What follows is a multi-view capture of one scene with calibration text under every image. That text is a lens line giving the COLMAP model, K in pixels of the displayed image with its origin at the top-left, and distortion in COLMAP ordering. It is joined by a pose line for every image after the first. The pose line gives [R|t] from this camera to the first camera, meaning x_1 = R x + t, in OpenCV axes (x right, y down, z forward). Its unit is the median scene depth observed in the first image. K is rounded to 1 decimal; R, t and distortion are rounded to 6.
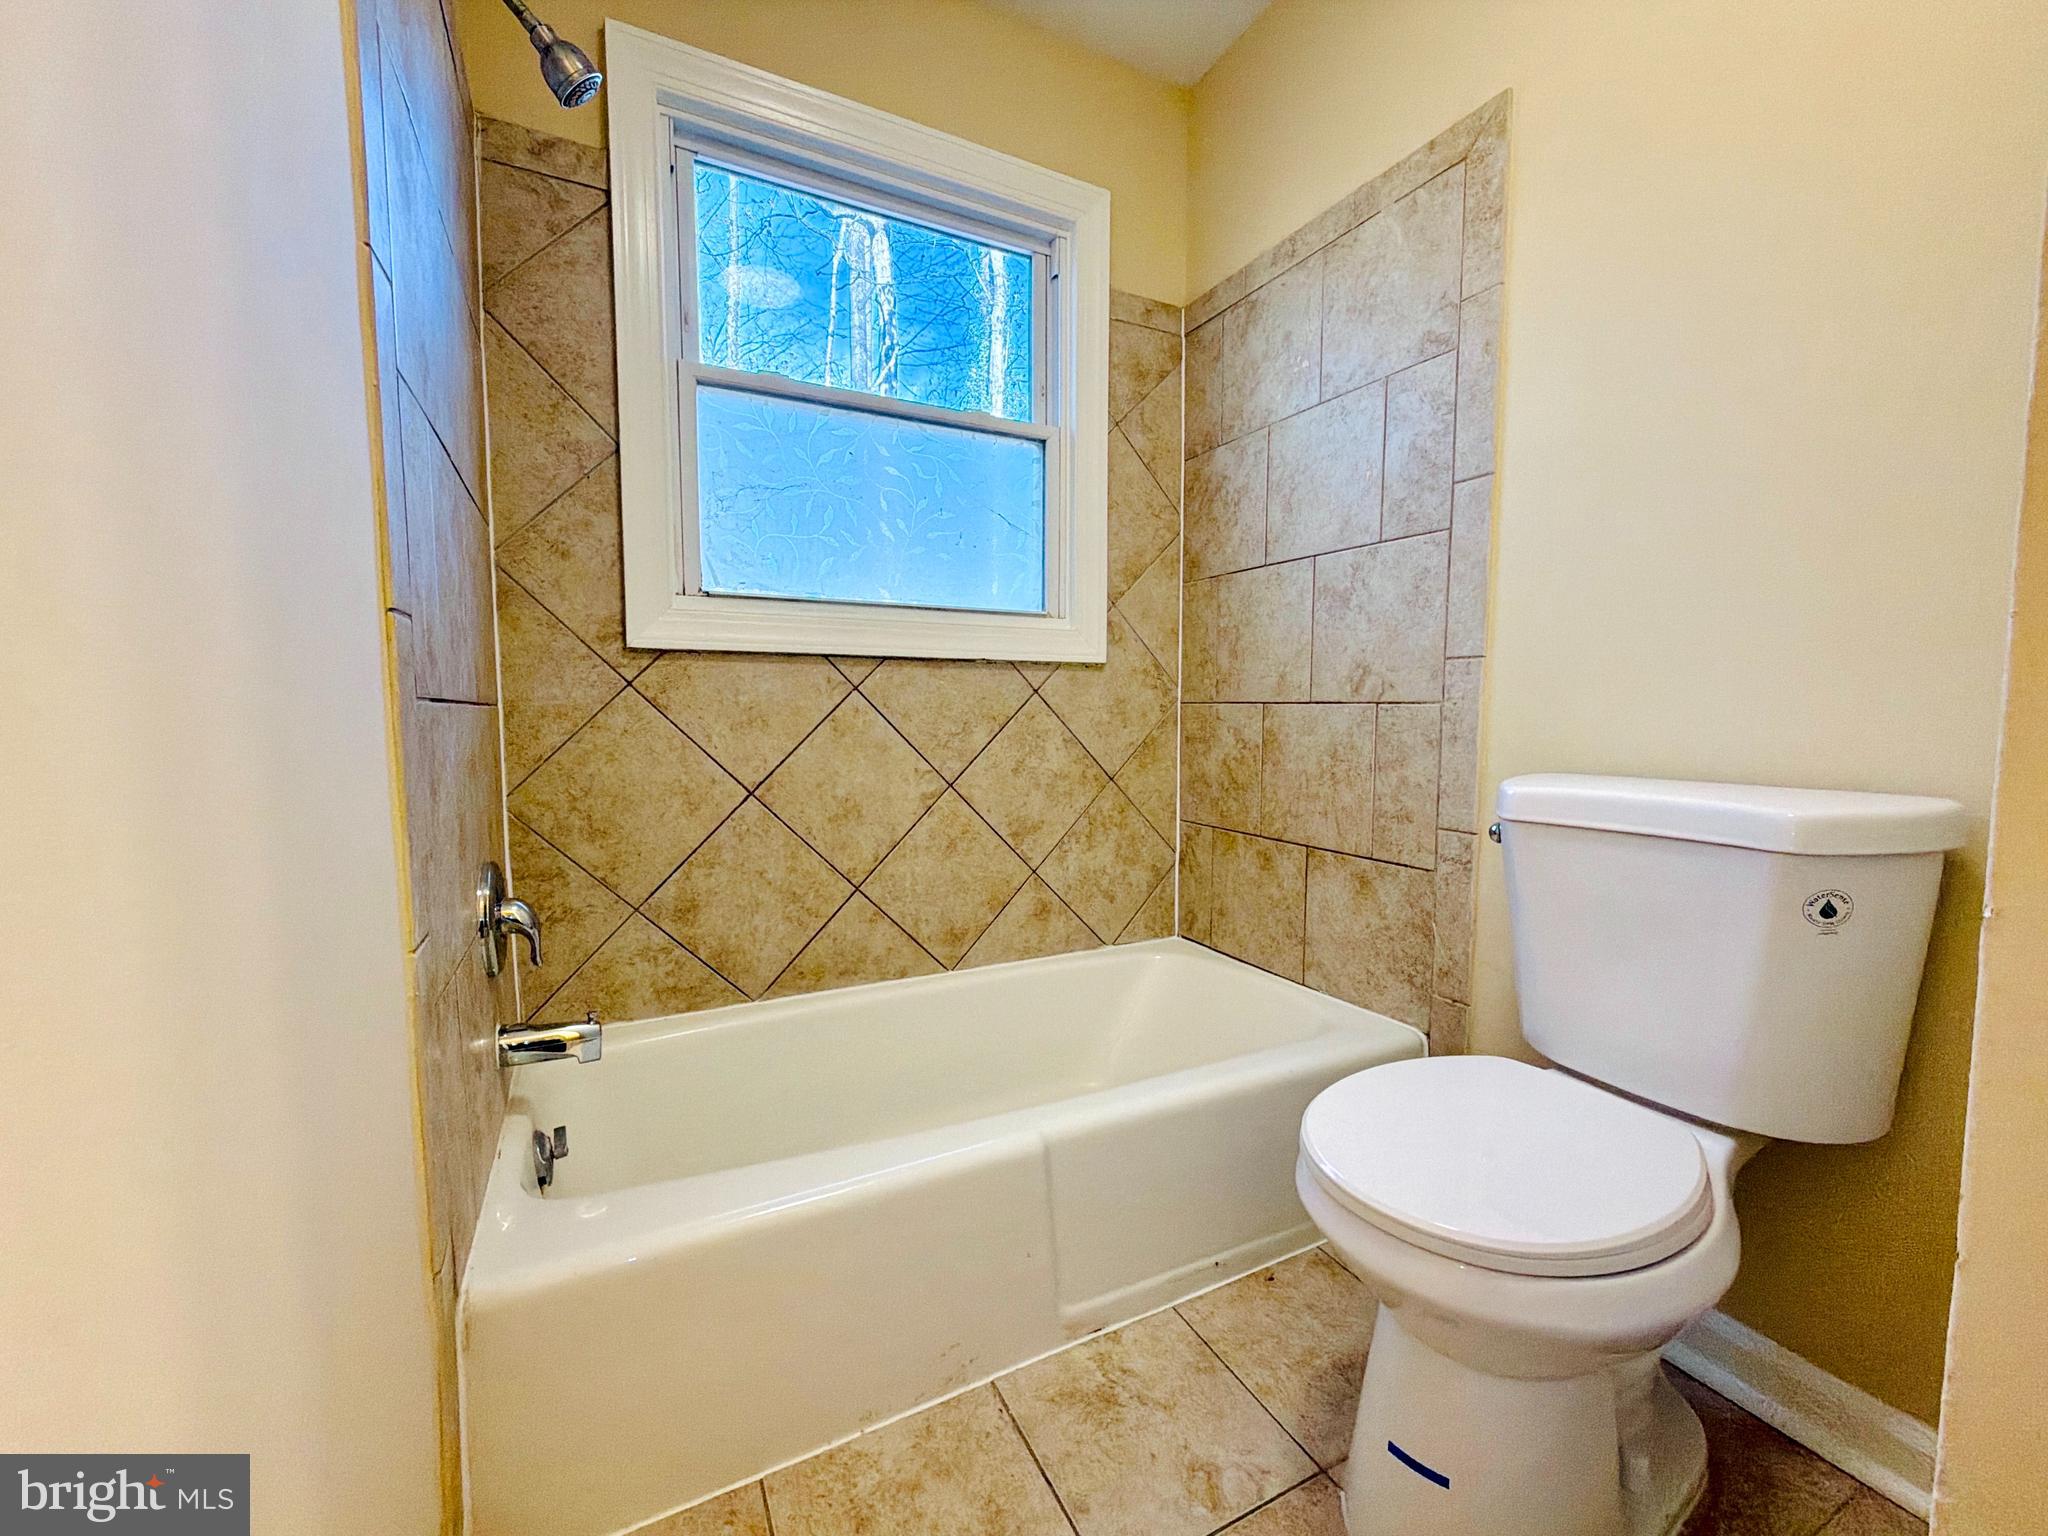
lens RADIAL K [[814.4, 0, 1022.5], [0, 814.4, 770.9], [0, 0, 1]] dist [-0.000535, 0.000471]
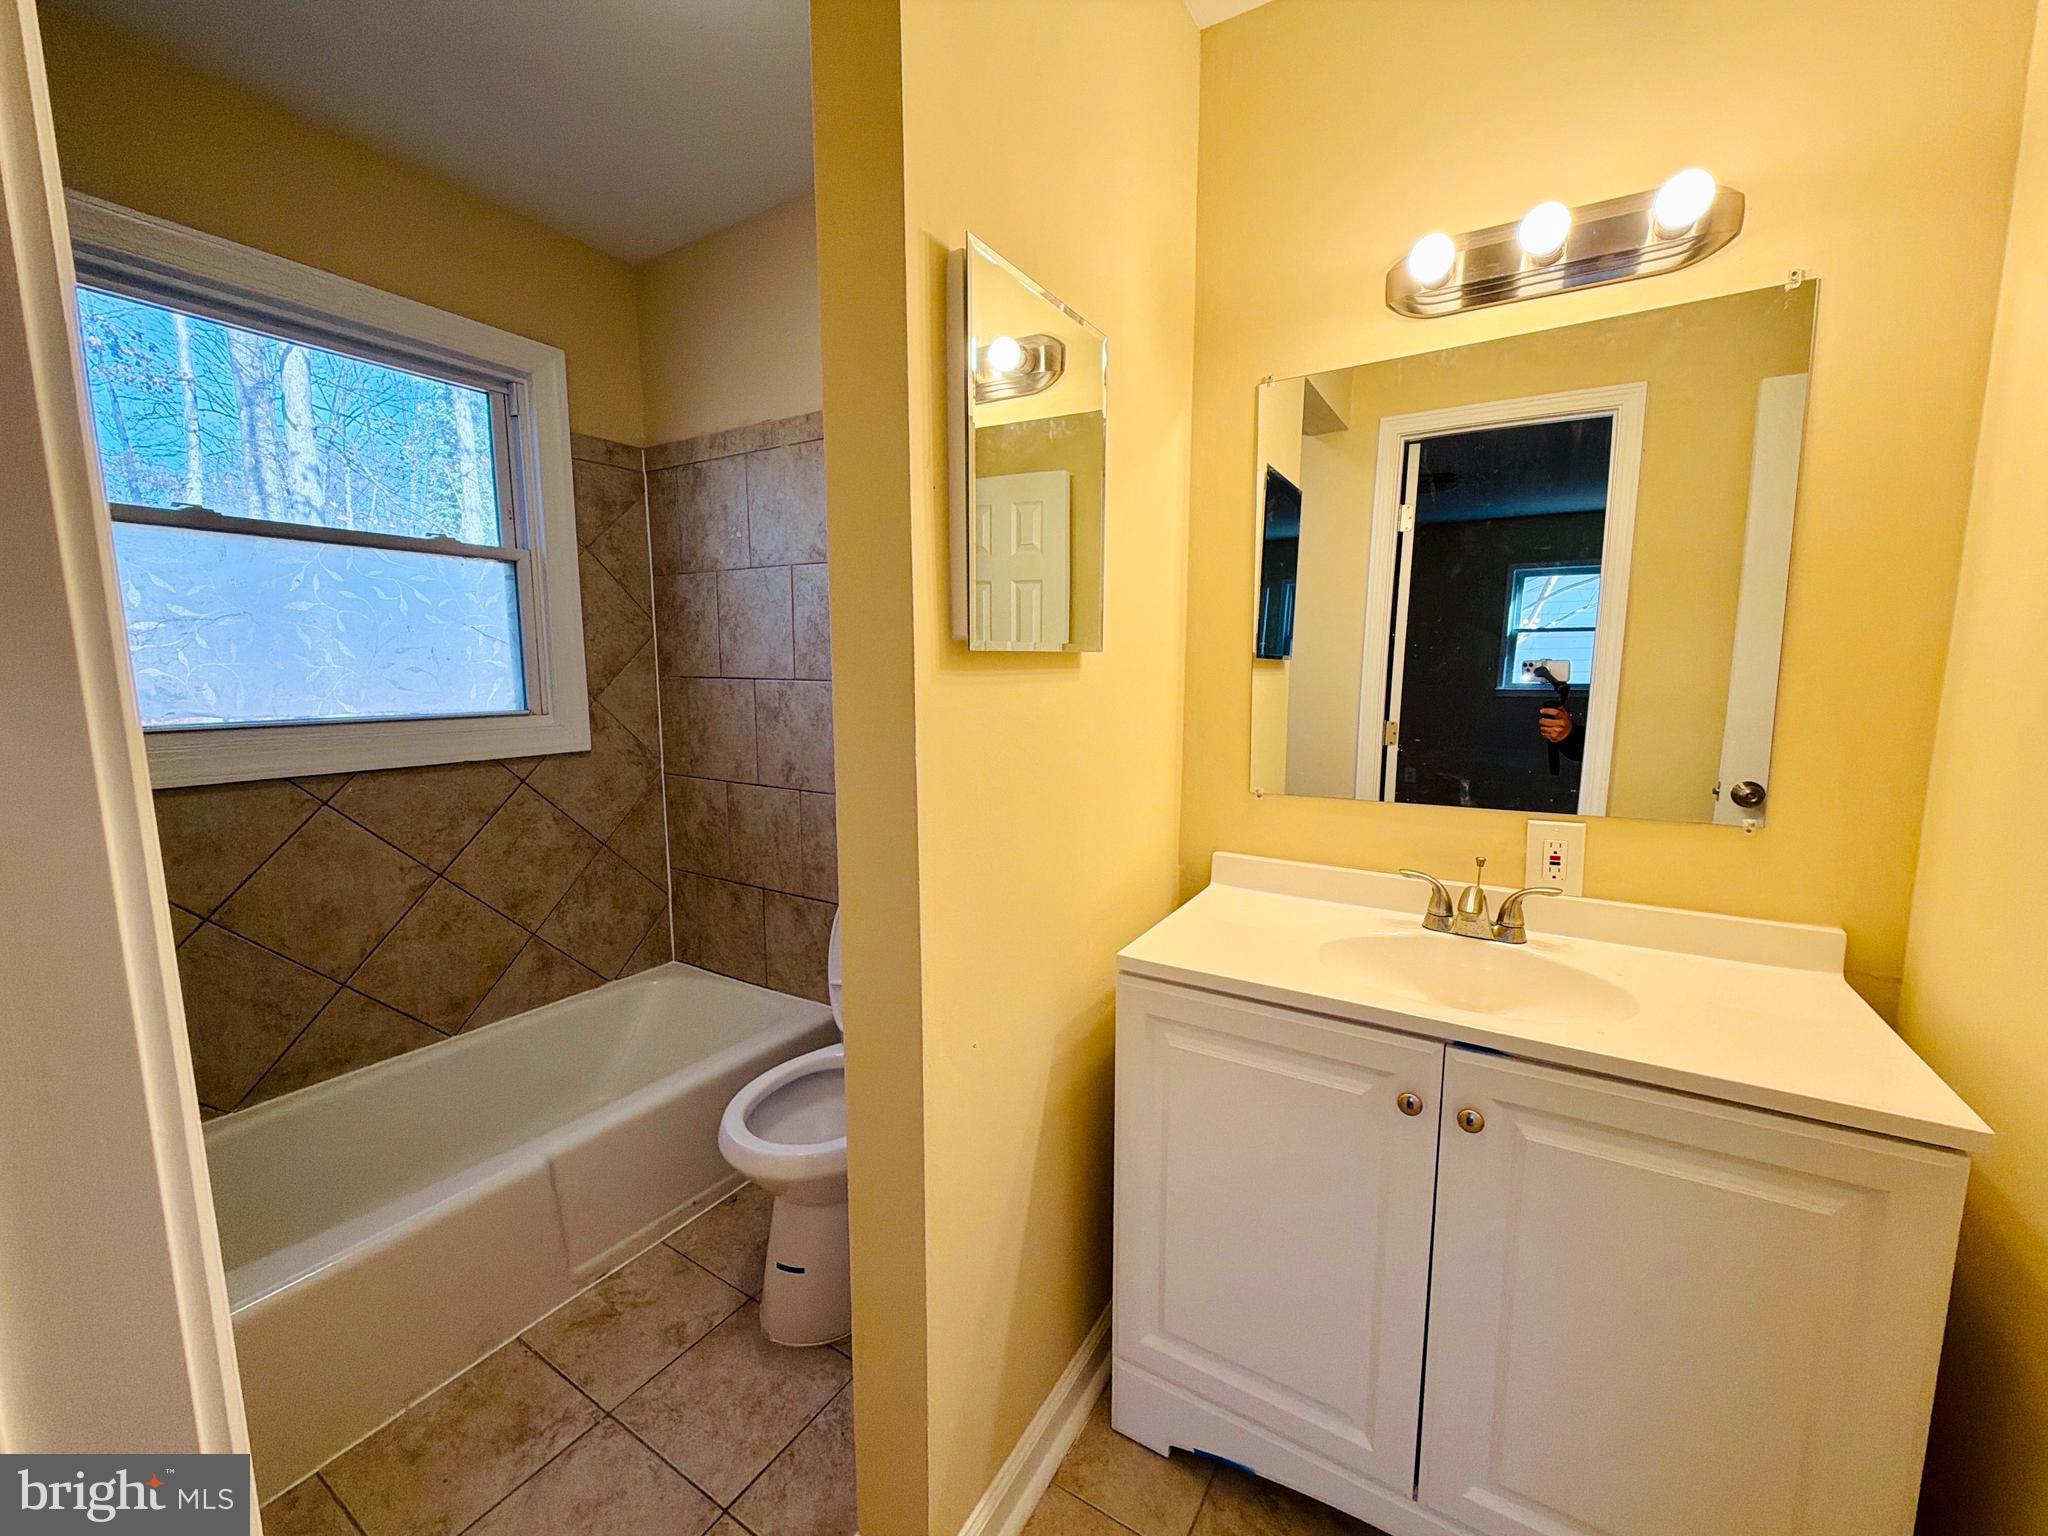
lens RADIAL K [[814.4, 0, 1022.5], [0, 814.4, 770.9], [0, 0, 1]] dist [-0.000535, 0.000471]
pose [[0.854922, -0.066105, 0.514527, 0.029603], [0.038067, 0.997168, 0.064862, -0.167100], [-0.517357, -0.035865, 0.855018, -0.367367]]
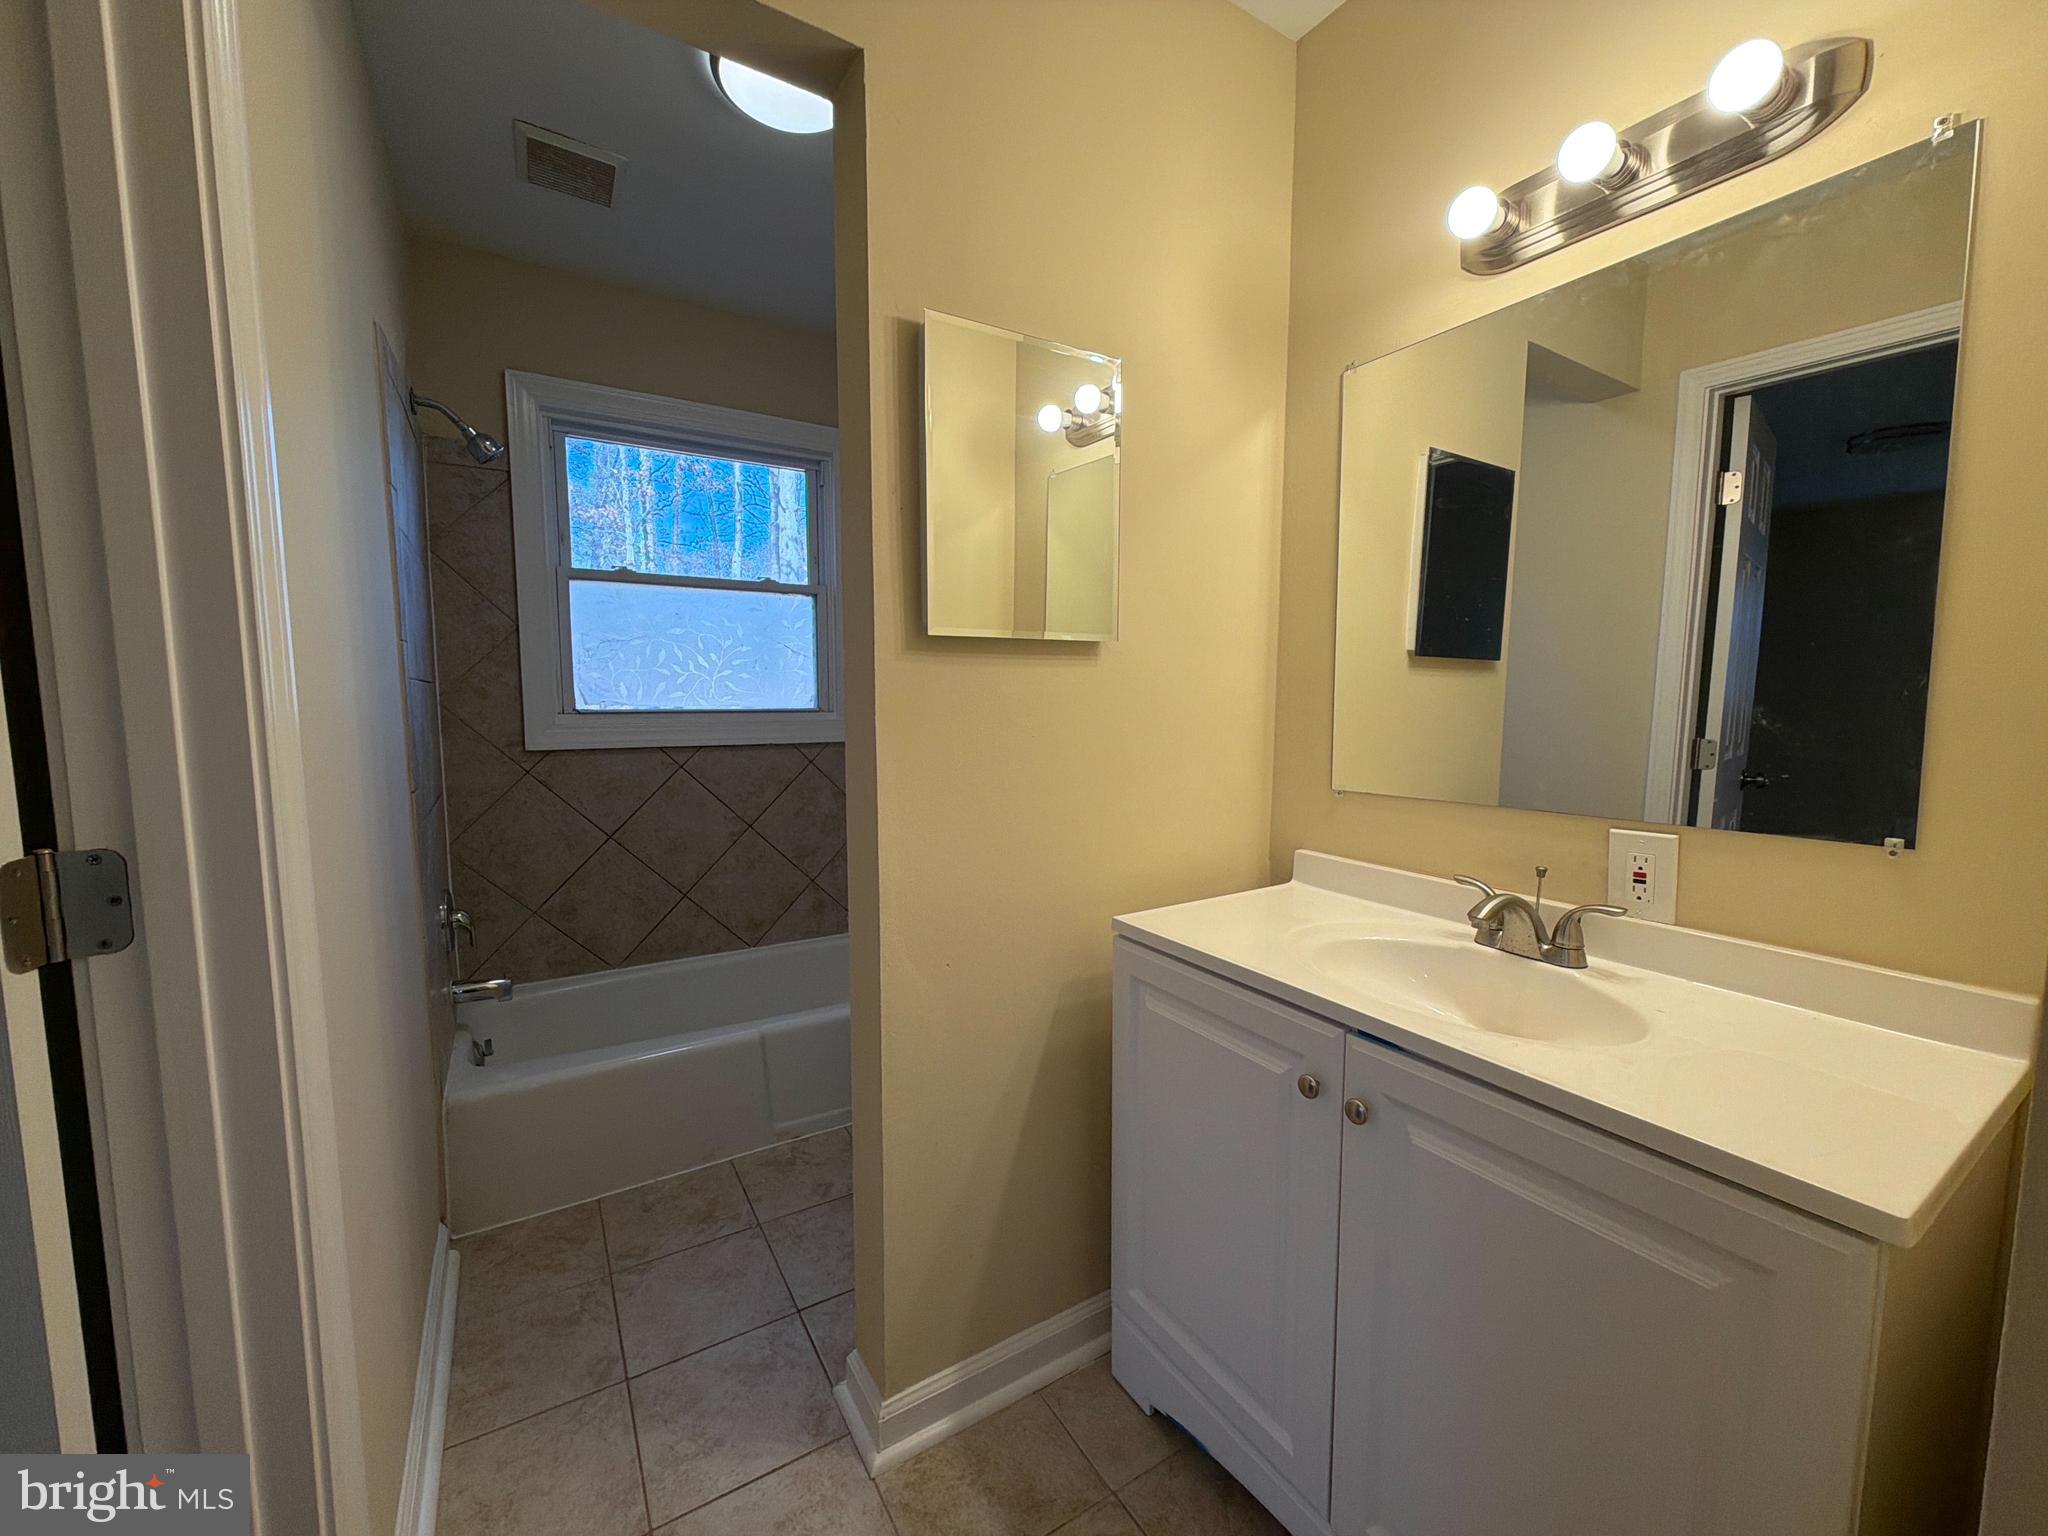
lens RADIAL K [[814.4, 0, 1022.5], [0, 814.4, 770.9], [0, 0, 1]] dist [-0.000535, 0.000471]
pose [[0.996550, -0.004349, 0.082881, 0.293193], [0.002610, 0.999774, 0.021076, -0.116342], [-0.082954, -0.020787, 0.996337, -0.558868]]
